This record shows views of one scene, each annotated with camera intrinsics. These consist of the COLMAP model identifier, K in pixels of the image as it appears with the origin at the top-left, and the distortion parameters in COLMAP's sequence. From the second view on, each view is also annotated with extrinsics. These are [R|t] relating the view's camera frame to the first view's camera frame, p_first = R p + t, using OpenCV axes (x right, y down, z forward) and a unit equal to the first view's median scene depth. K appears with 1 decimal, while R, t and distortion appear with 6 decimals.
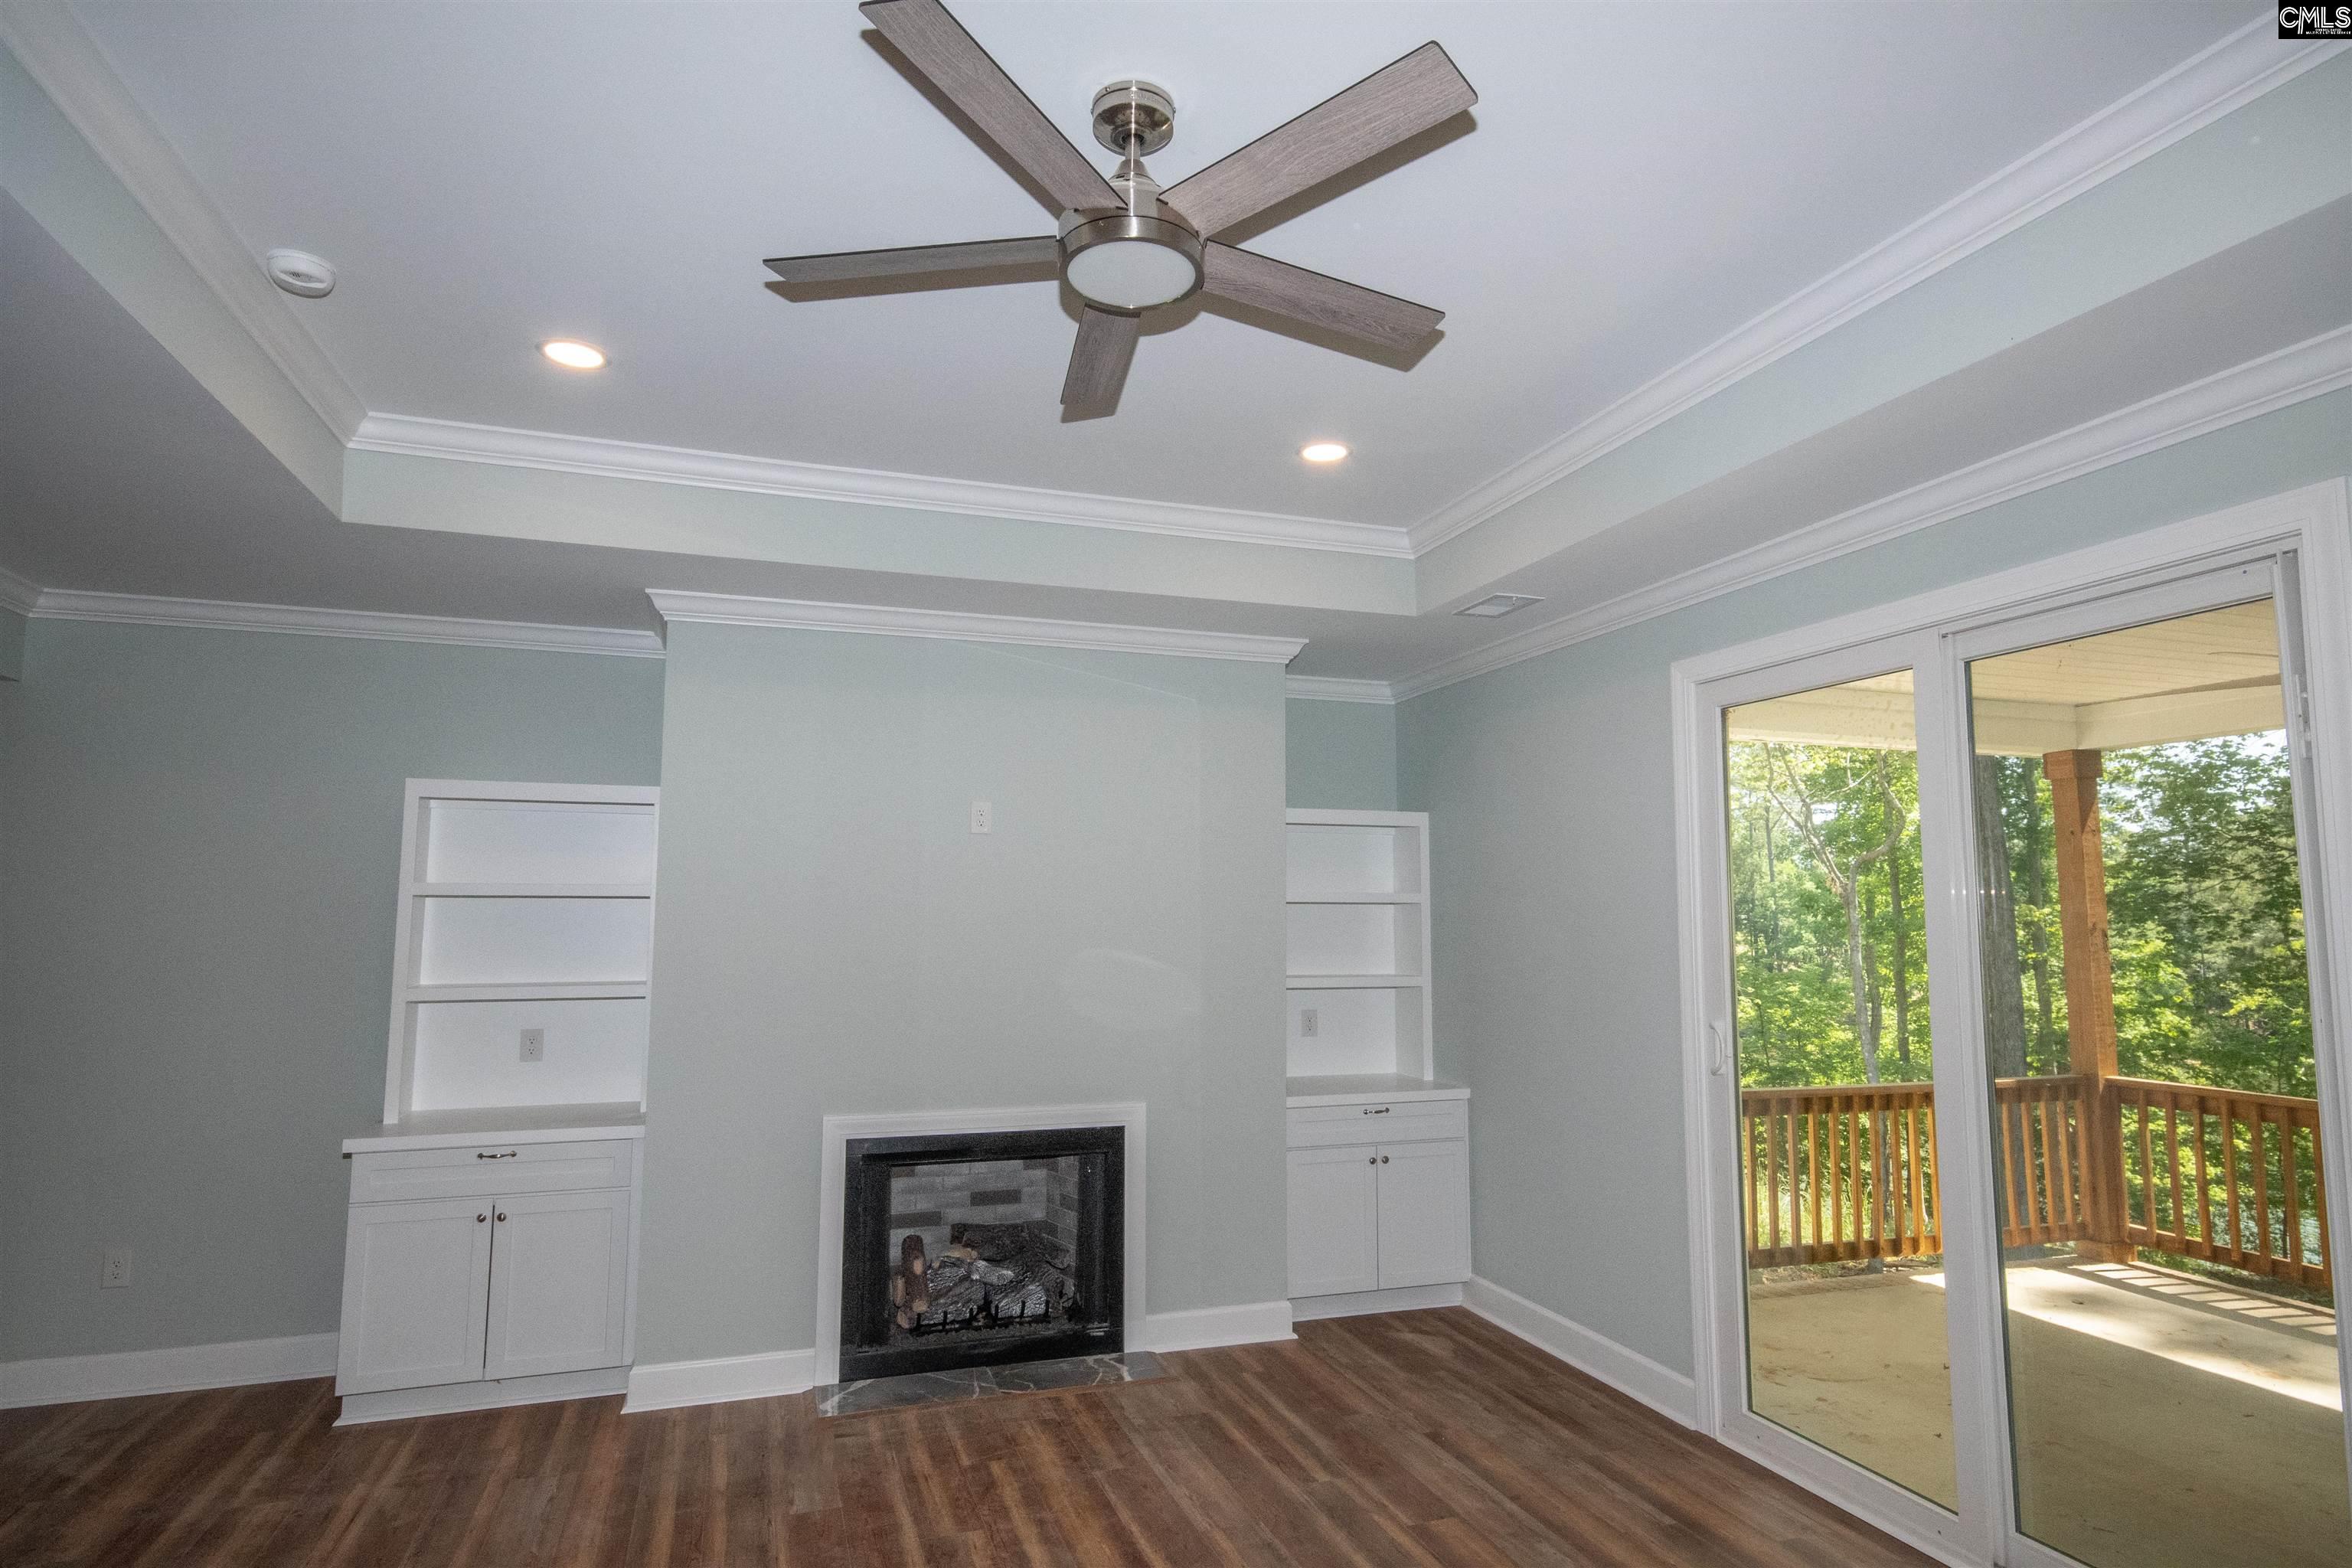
lens RADIAL K [[1294.6, 0, 1173.8], [0, 1294.6, 791.1], [0, 0, 1]] dist [0.017189, -0.000932]
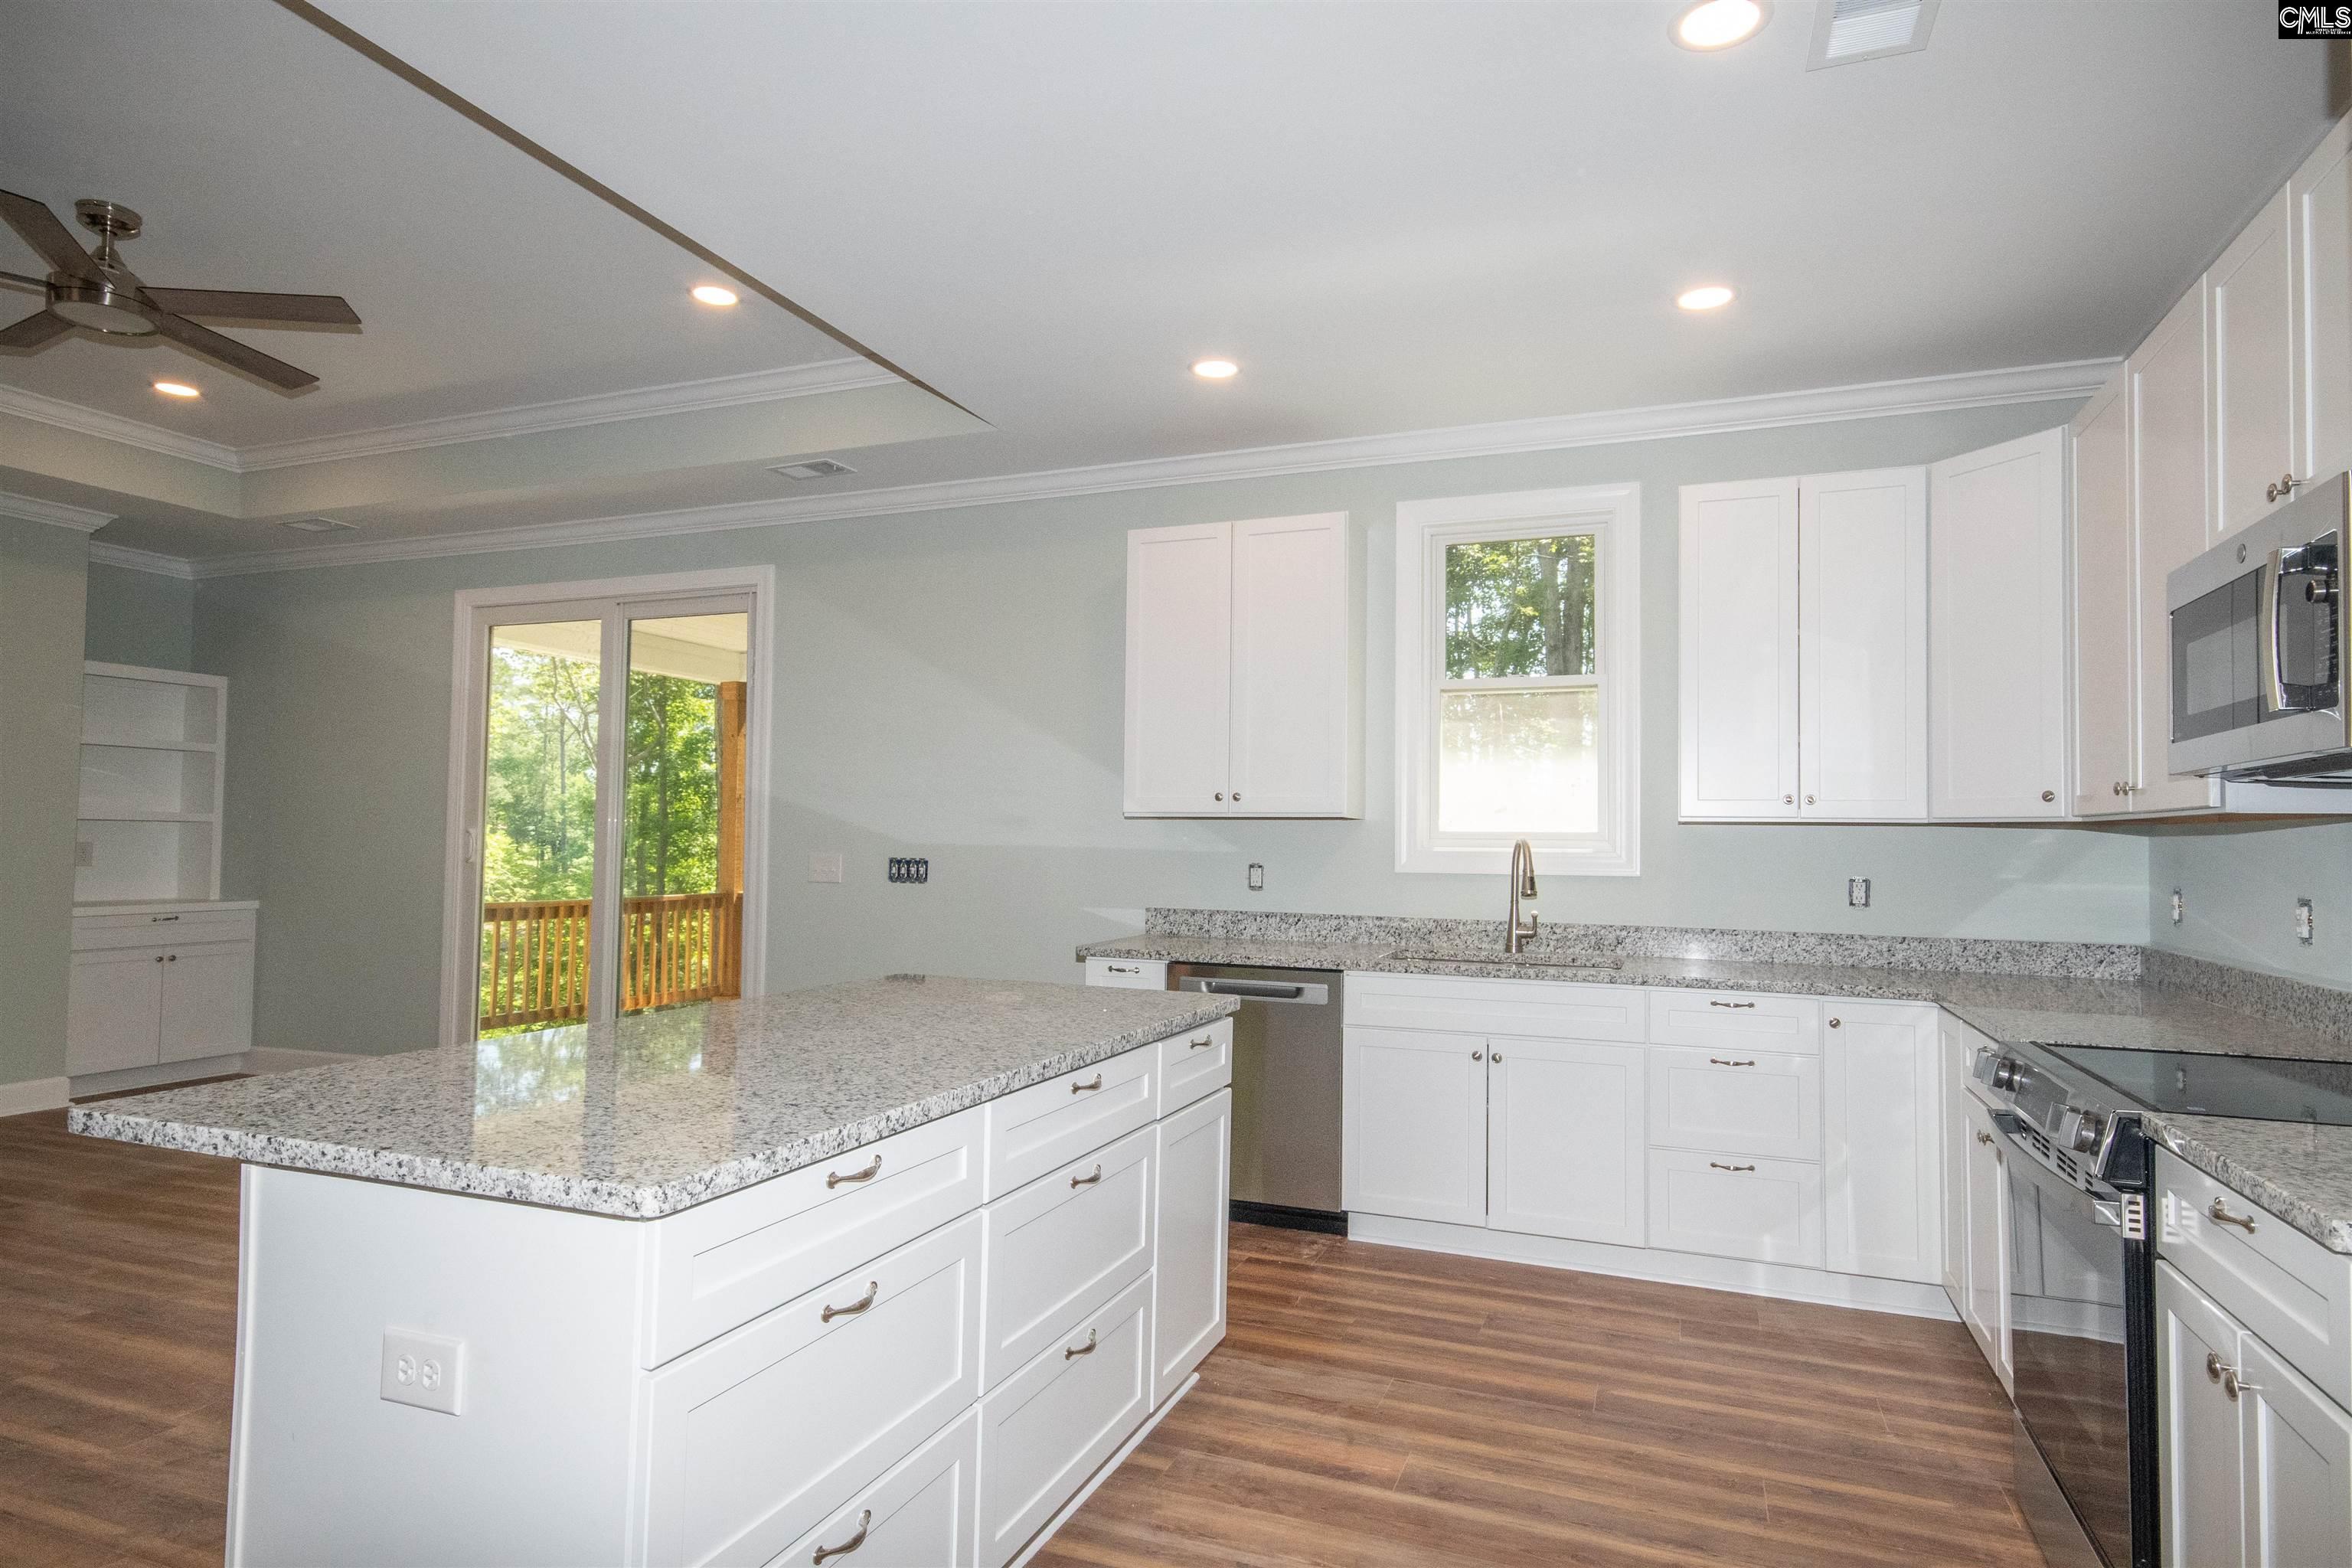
lens RADIAL K [[1294.6, 0, 1191.5], [0, 1294.6, 791.4], [0, 0, 1]] dist [0.017189, -0.000932]
pose [[0.637102, 0.036345, 0.769922, -0.155687], [-0.086323, 0.995968, 0.024415, 0.014764], [-0.765930, -0.082016, 0.637671, -0.436318]]
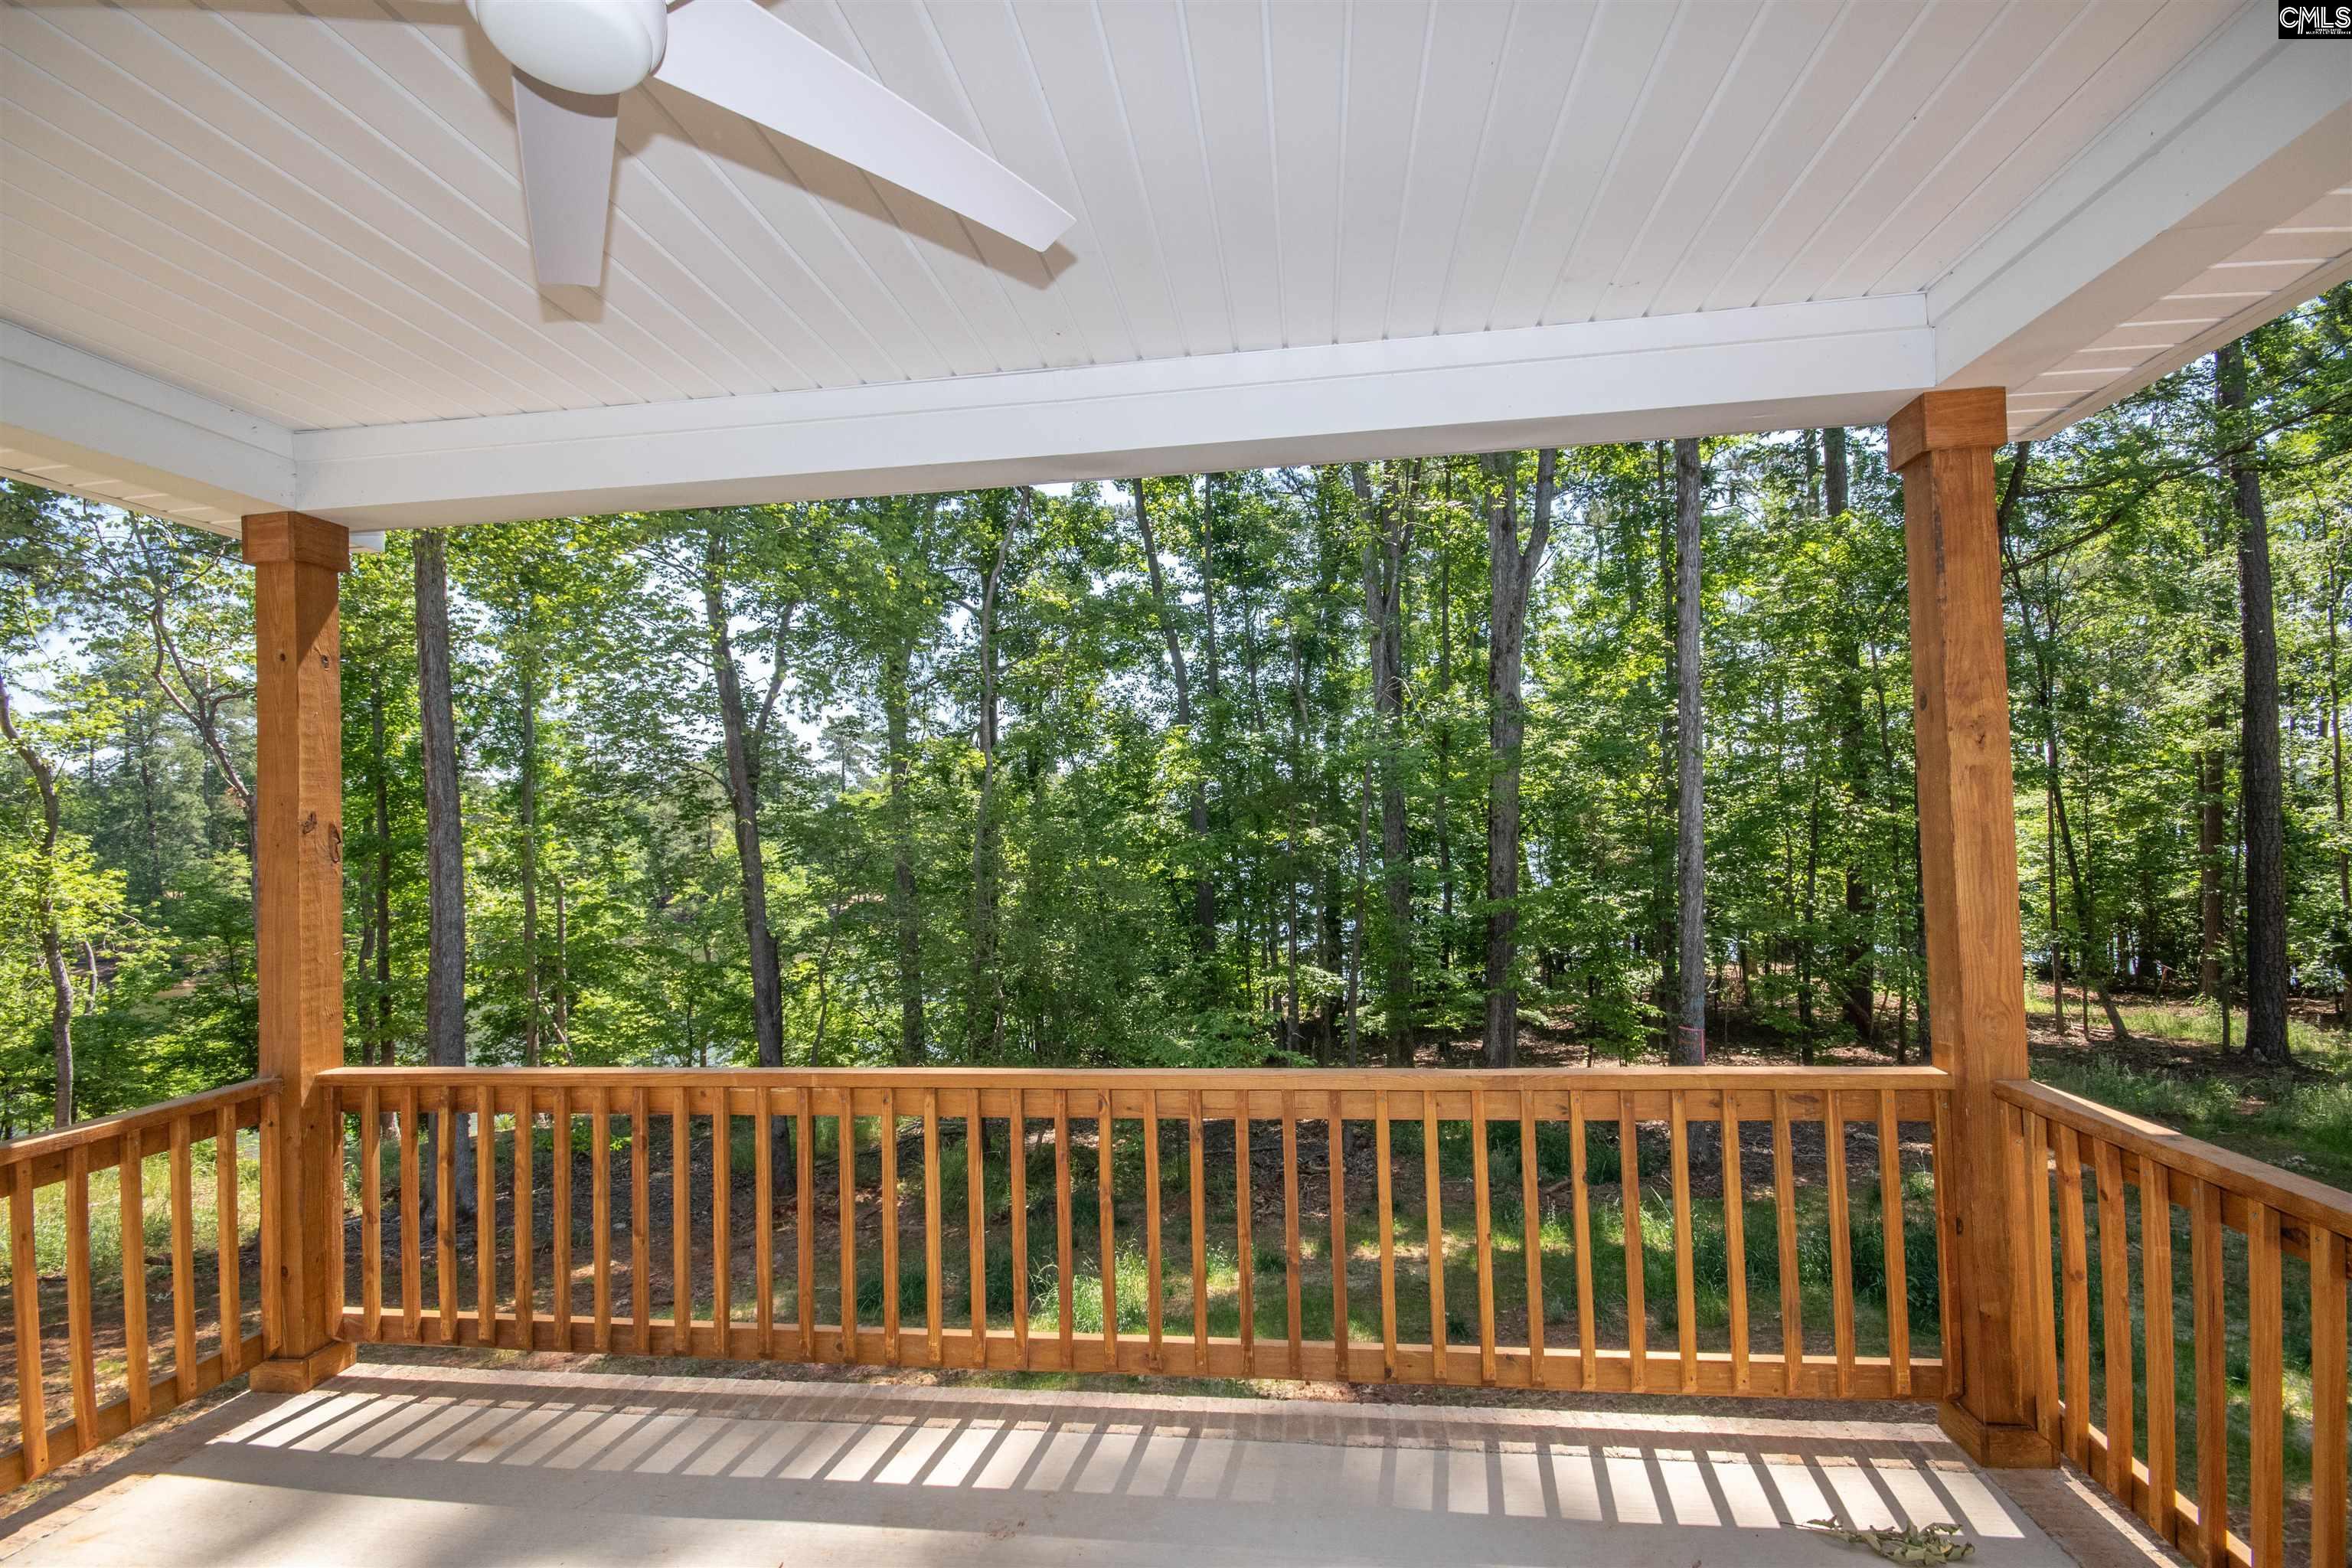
lens RADIAL K [[1028.0, 0, 1182.8], [0, 1028.0, 792.4], [0, 0, 1]] dist [0.008020, -0.010246]
pose [[0.431837, 0.016604, 0.901799, 0.500871], [-0.062478, 0.997980, 0.011543, 0.067718], [-0.899785, -0.061327, 0.432002, 0.496077]]
